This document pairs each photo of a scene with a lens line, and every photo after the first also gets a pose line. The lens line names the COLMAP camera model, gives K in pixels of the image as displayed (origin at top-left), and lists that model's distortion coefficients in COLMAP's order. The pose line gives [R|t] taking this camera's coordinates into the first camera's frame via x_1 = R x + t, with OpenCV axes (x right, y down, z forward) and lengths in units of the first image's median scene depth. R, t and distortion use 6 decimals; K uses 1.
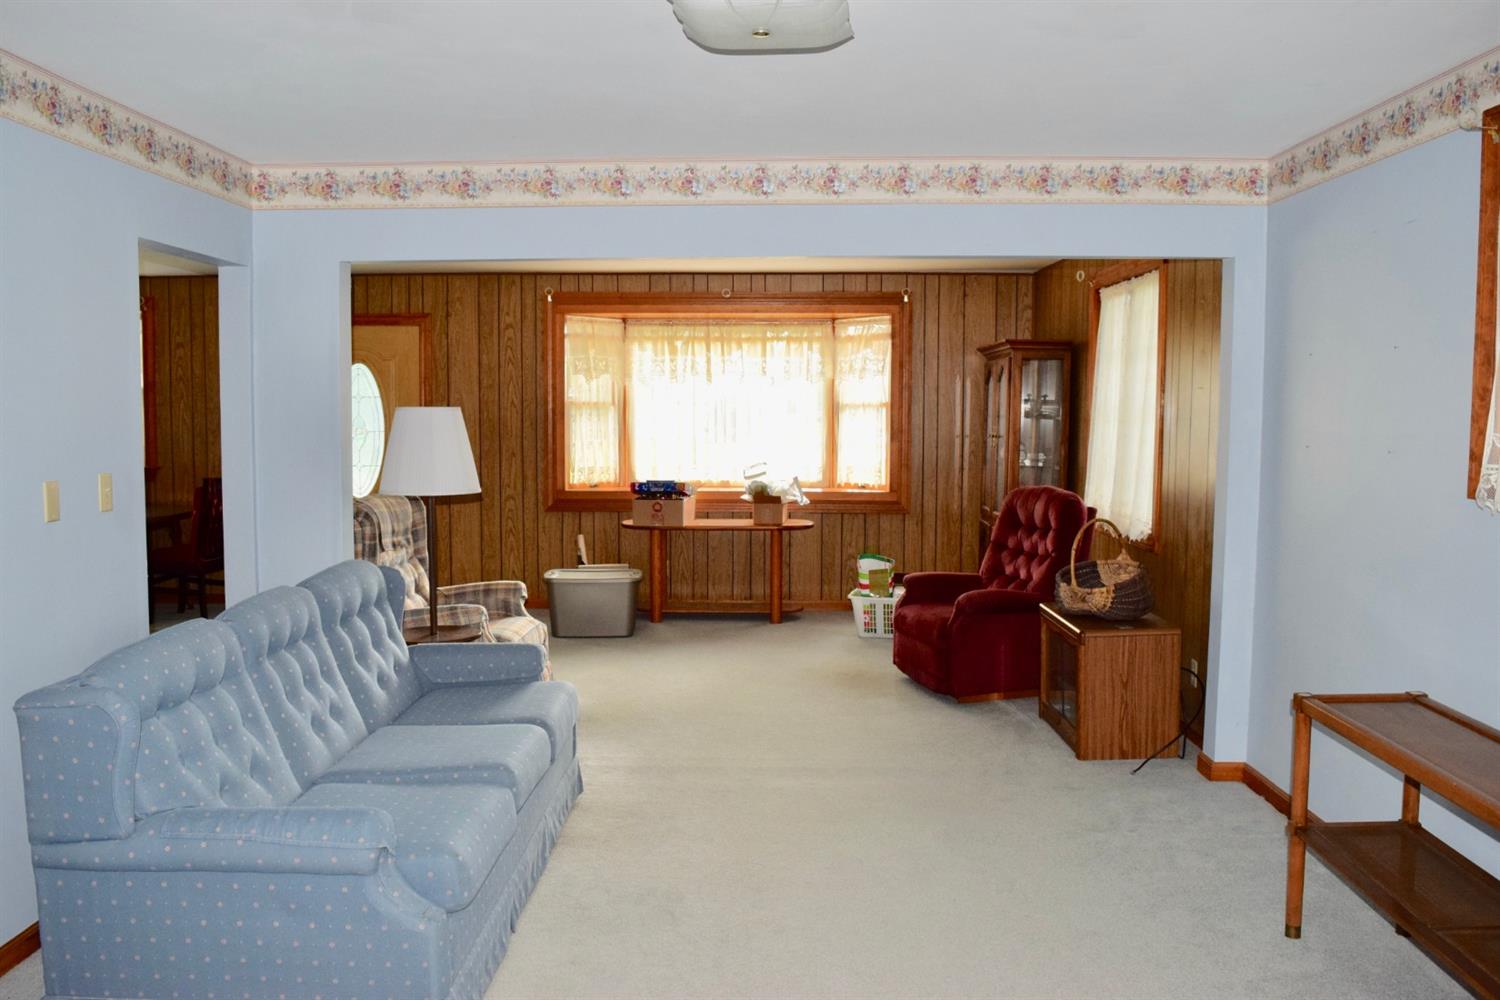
lens RADIAL K [[1179.8, 0, 750.0], [0, 1179.8, 500.0], [0, 0, 1]] dist [-0.095496, 0.021442]
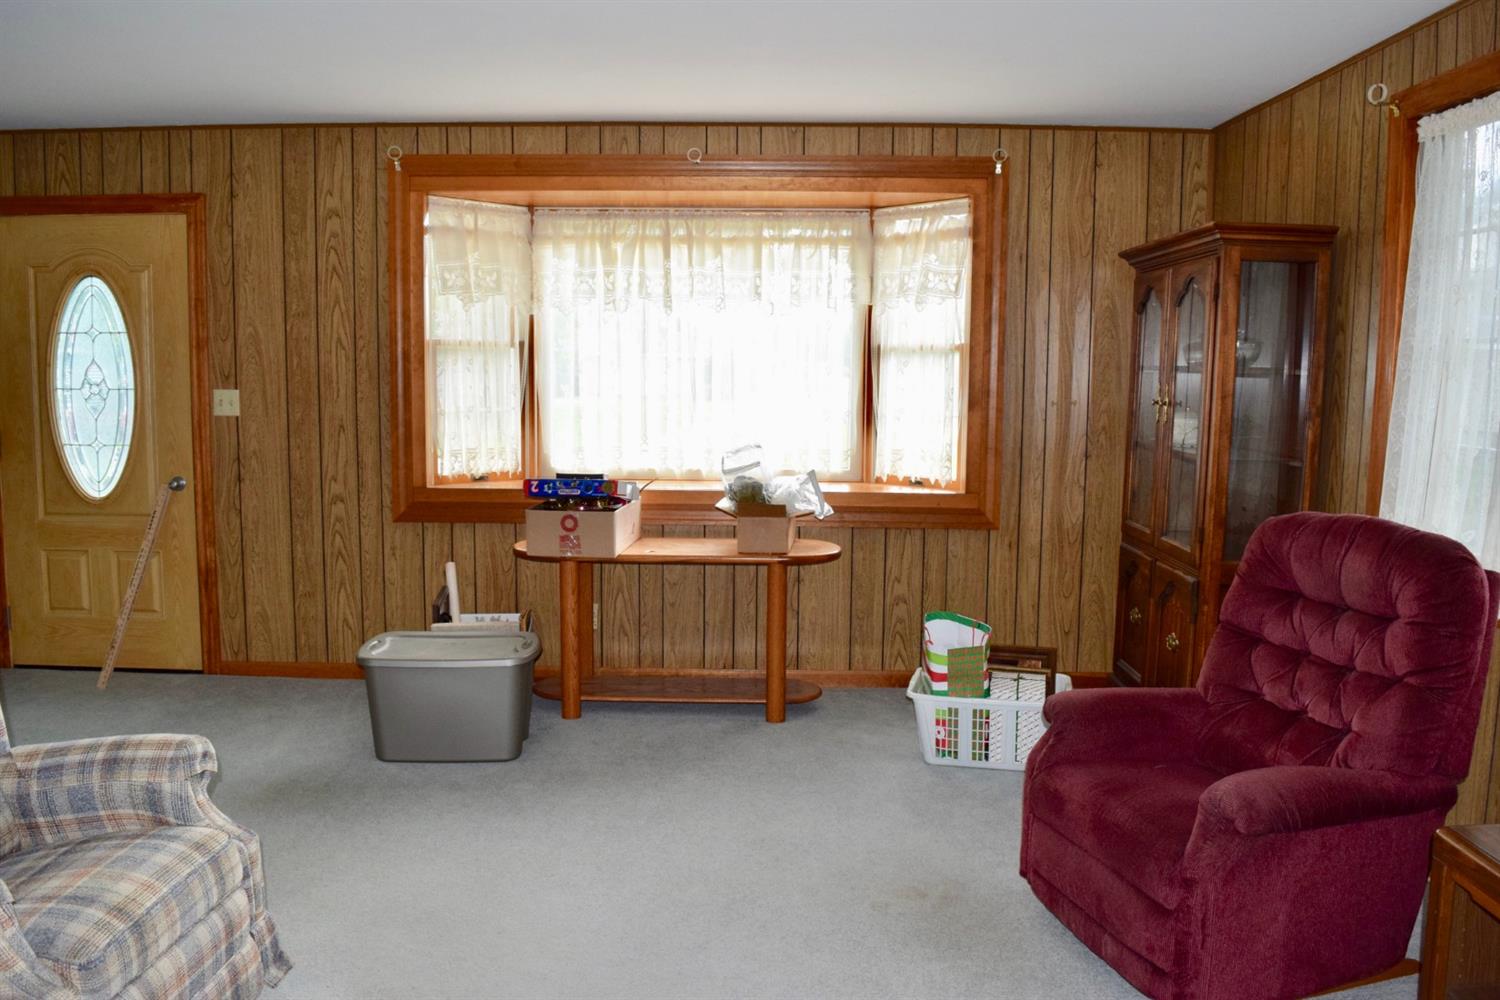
lens RADIAL K [[1179.8, 0, 750.0], [0, 1179.8, 500.0], [0, 0, 1]] dist [-0.095496, 0.021442]
pose [[0.999968, 0.005844, 0.005494, 0.005306], [-0.006038, 0.999338, 0.035889, -0.024465], [-0.005280, -0.035921, 0.999341, 0.401377]]
